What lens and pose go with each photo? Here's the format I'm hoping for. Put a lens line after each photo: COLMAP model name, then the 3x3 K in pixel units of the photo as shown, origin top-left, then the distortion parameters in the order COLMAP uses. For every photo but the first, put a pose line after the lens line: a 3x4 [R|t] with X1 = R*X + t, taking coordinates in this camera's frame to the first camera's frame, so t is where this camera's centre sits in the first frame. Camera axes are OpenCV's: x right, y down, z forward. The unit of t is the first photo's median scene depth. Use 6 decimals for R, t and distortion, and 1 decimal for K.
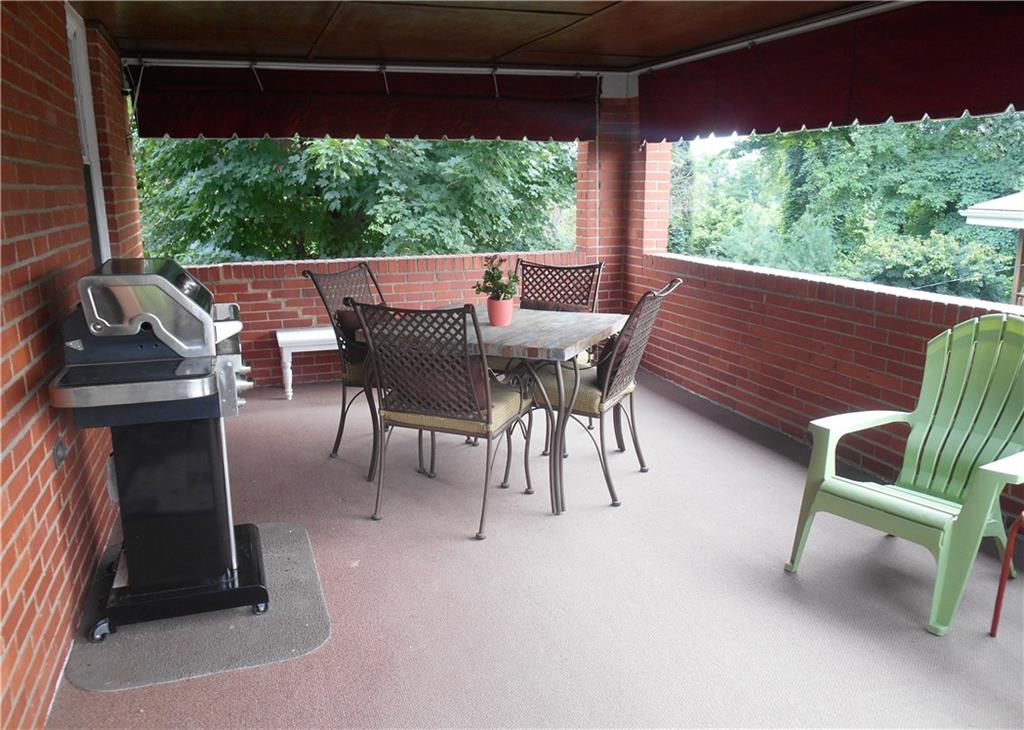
lens RADIAL K [[794.4, 0, 500.1], [0, 794.4, 385.6], [0, 0, 1]] dist [0.010188, -0.009847]
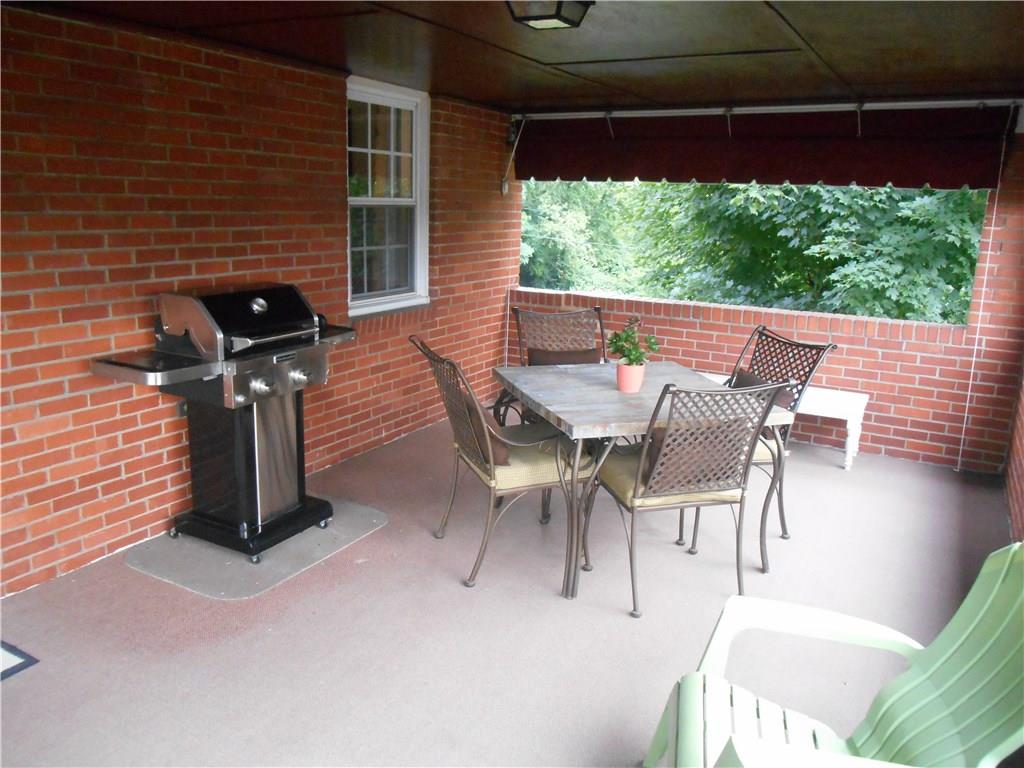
lens RADIAL K [[800.9, 0, 513.1], [0, 800.9, 382.7], [0, 0, 1]] dist [-0.009312, -0.008848]
pose [[0.678555, 0.195606, -0.708027, 0.391198], [-0.211663, 0.975076, 0.066530, -0.081114], [0.703394, 0.104719, 0.703044, 0.160304]]
